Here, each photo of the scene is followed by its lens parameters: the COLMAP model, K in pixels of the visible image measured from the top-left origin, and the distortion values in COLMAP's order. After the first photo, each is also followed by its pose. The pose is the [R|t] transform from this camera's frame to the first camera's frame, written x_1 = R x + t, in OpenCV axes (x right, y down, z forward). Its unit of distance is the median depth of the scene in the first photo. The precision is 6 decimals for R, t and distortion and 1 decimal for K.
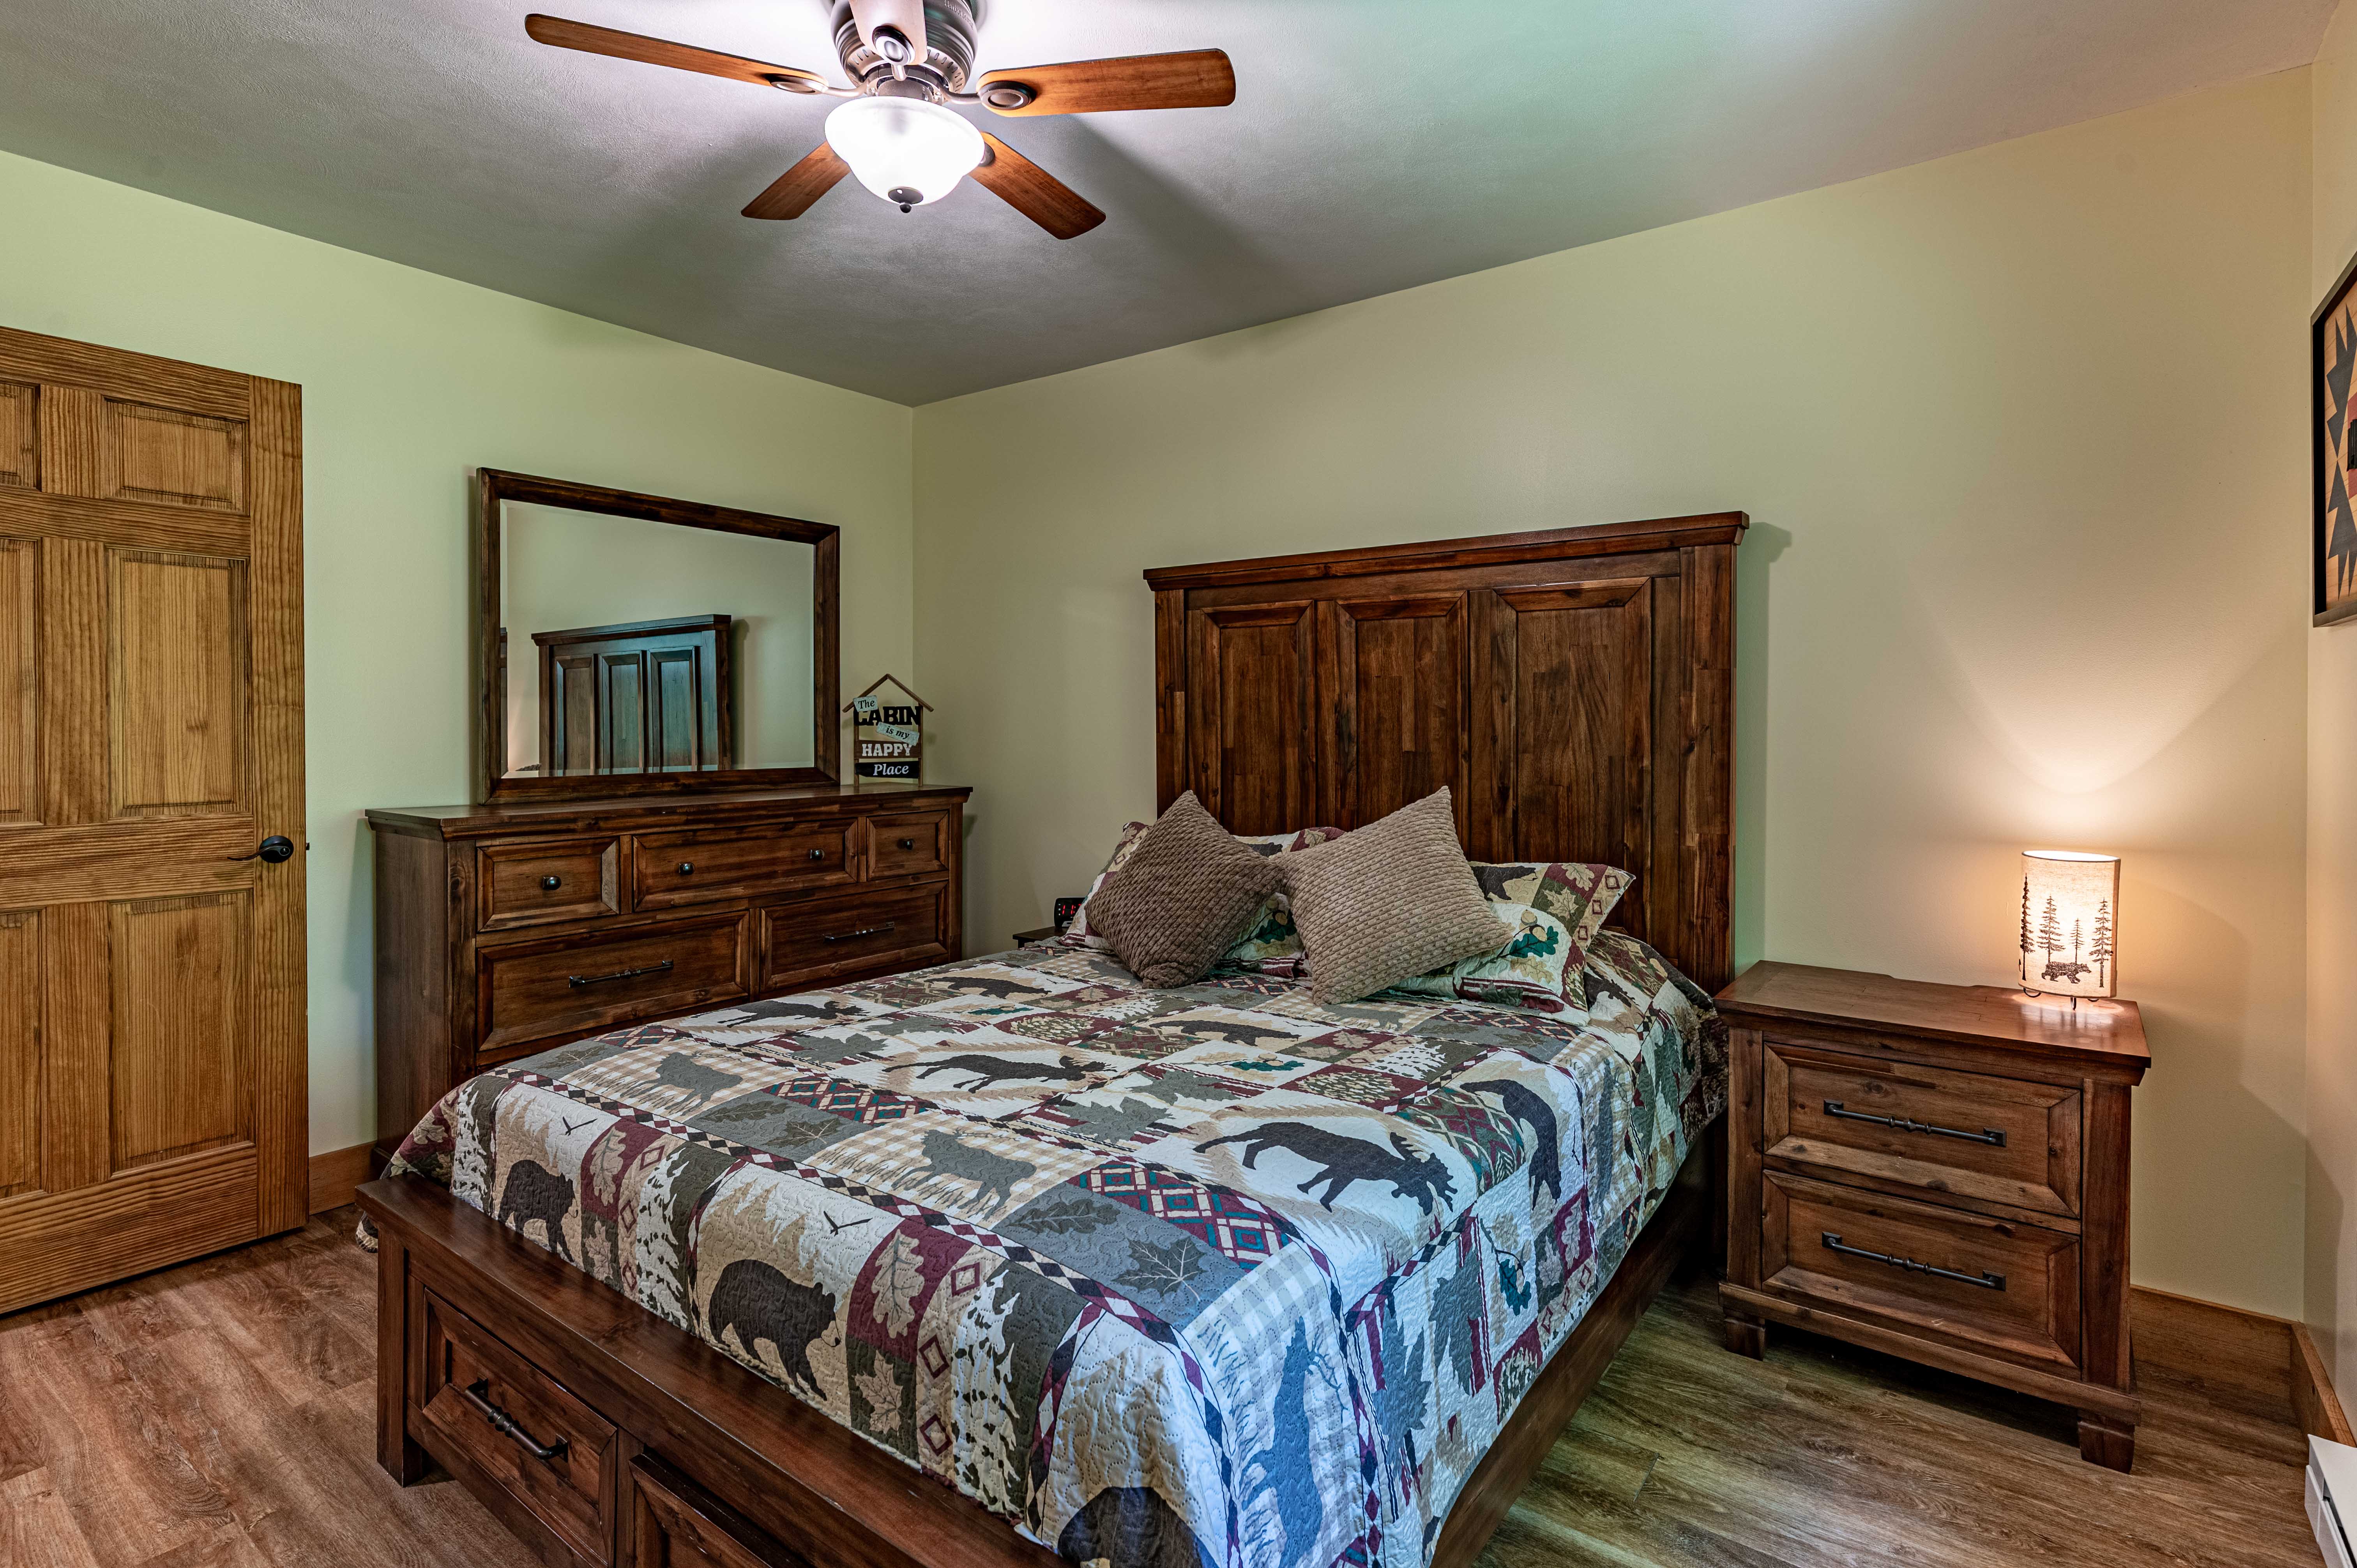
lens RADIAL K [[1150.6, 0, 1164.1], [0, 1150.6, 713.7], [0, 0, 1]] dist [0.000210, 0.001000]
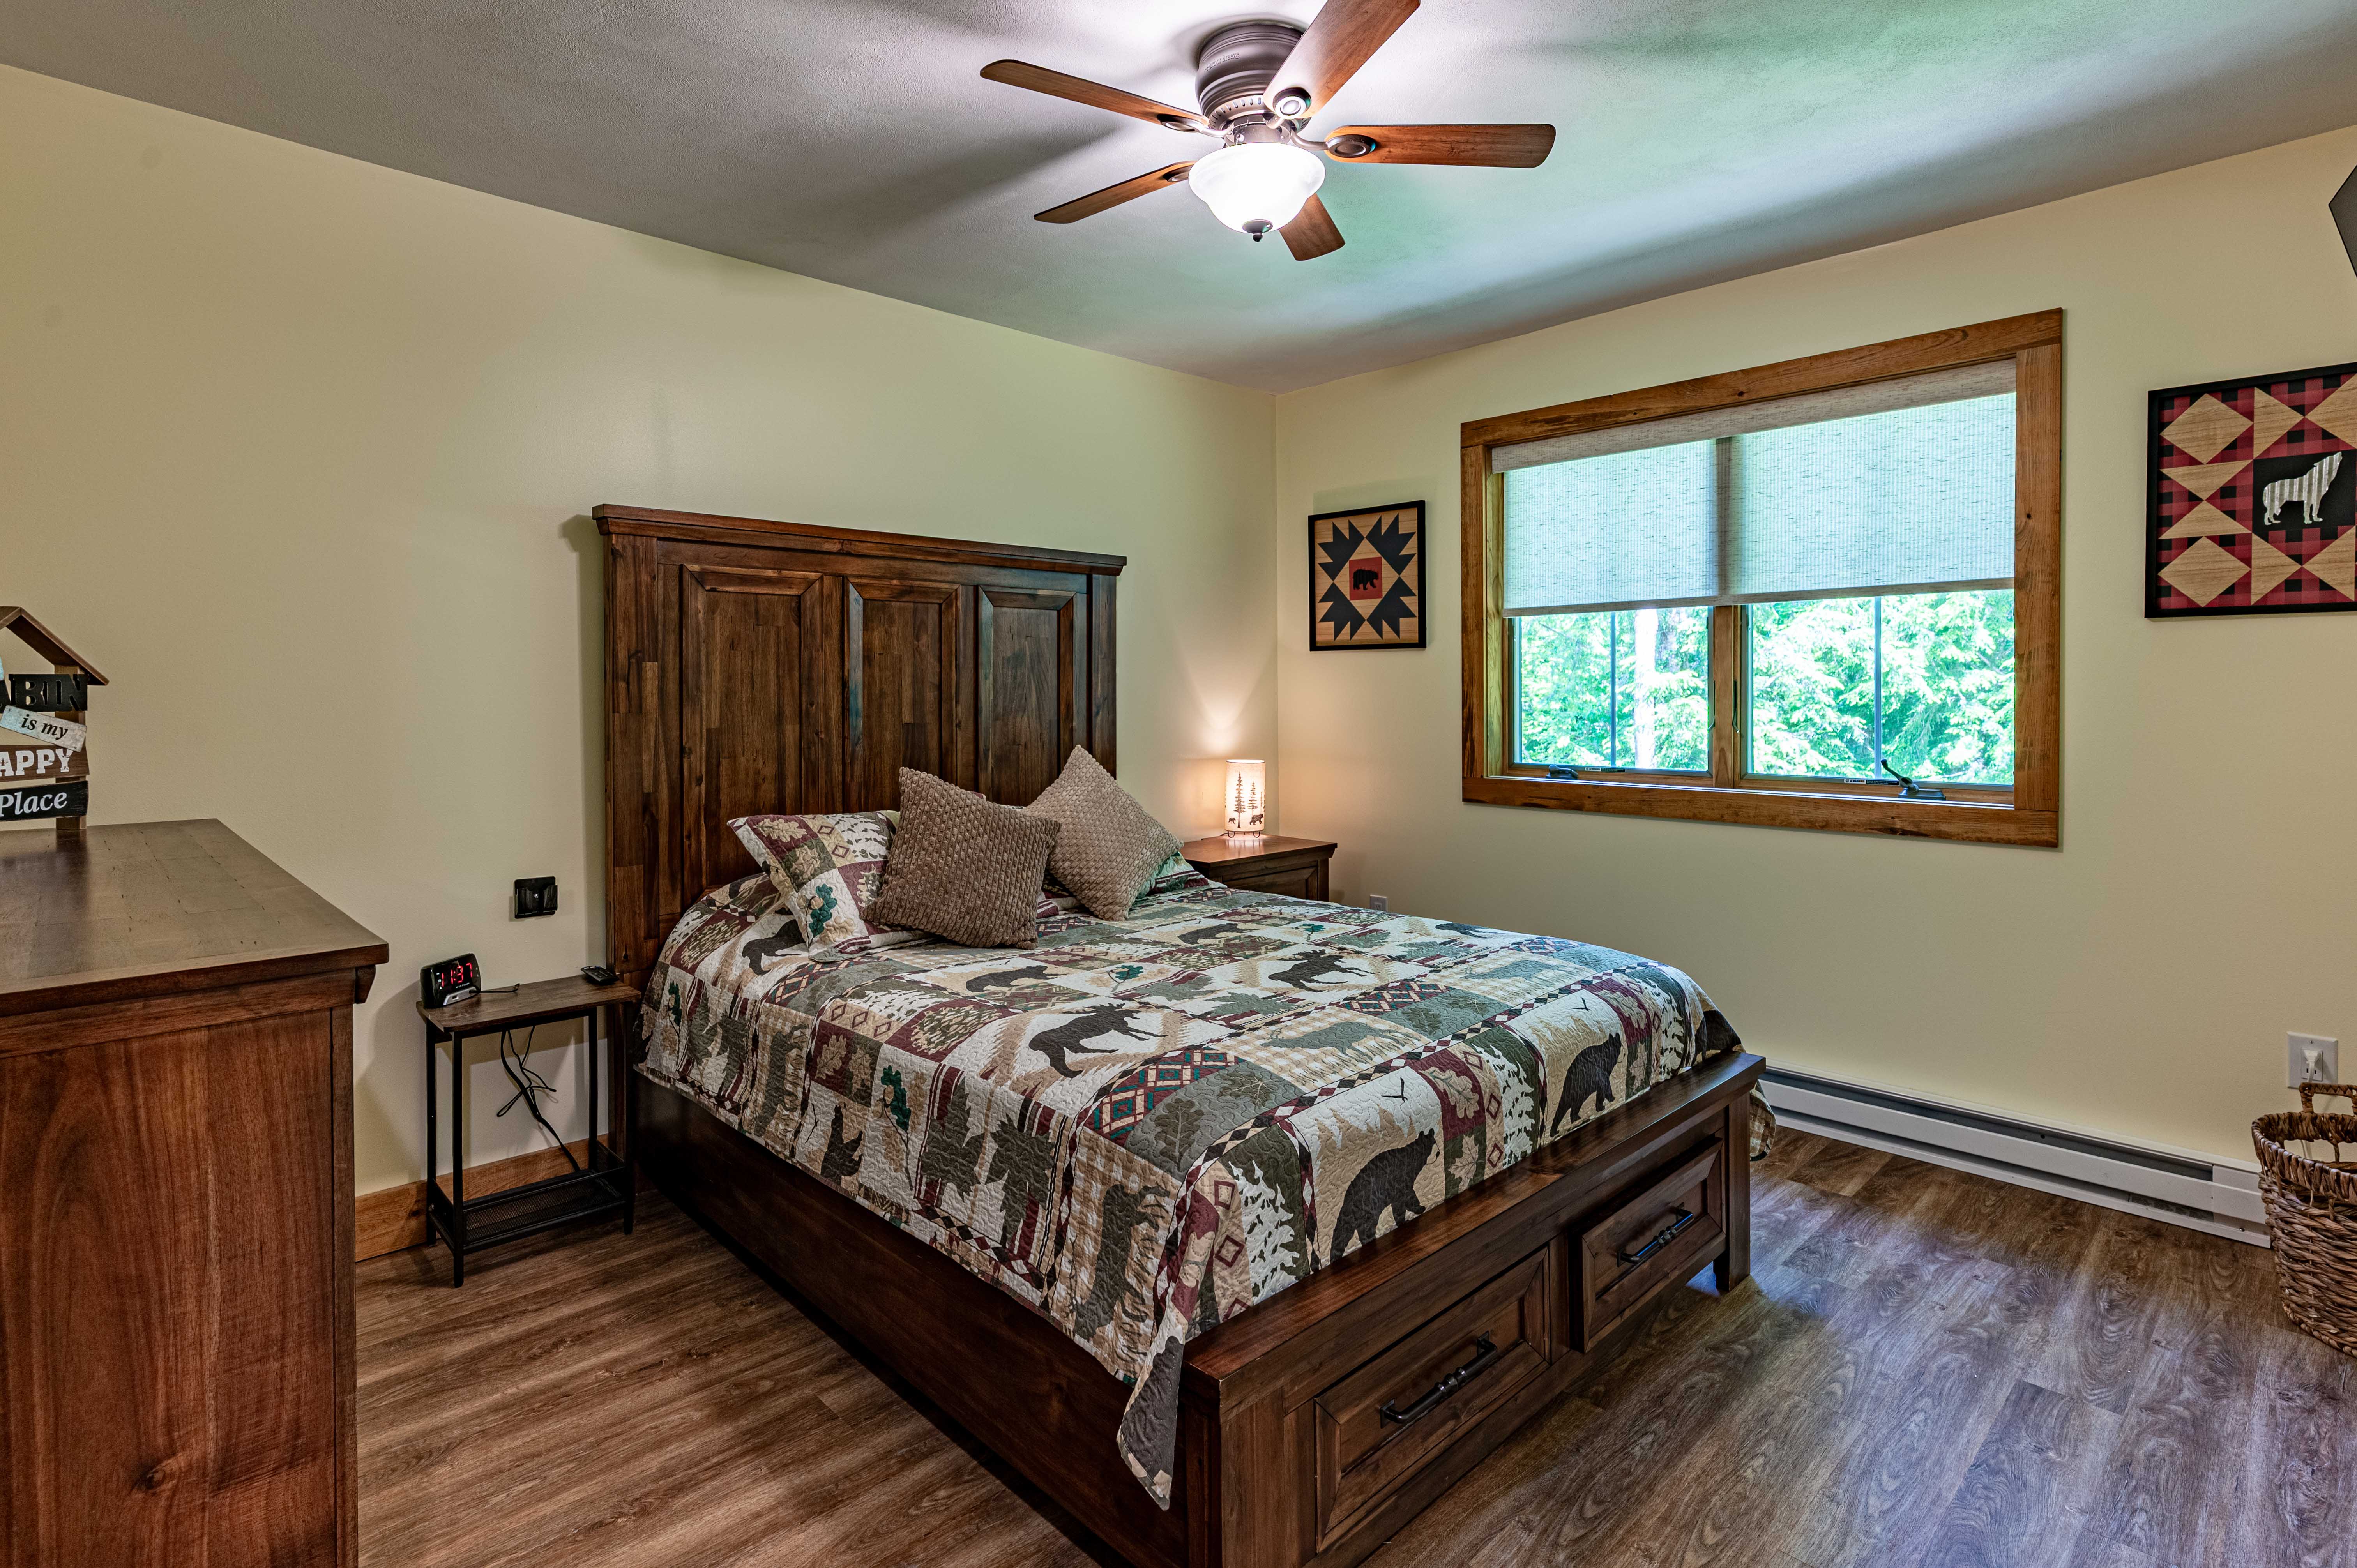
lens RADIAL K [[1150.6, 0, 1184.5], [0, 1150.6, 783.3], [0, 0, 1]] dist [0.000210, 0.001000]
pose [[0.150711, -0.082267, 0.985149, -0.880520], [-0.003261, 0.996485, 0.083712, -0.003381], [-0.988572, -0.015829, 0.149913, 0.594065]]
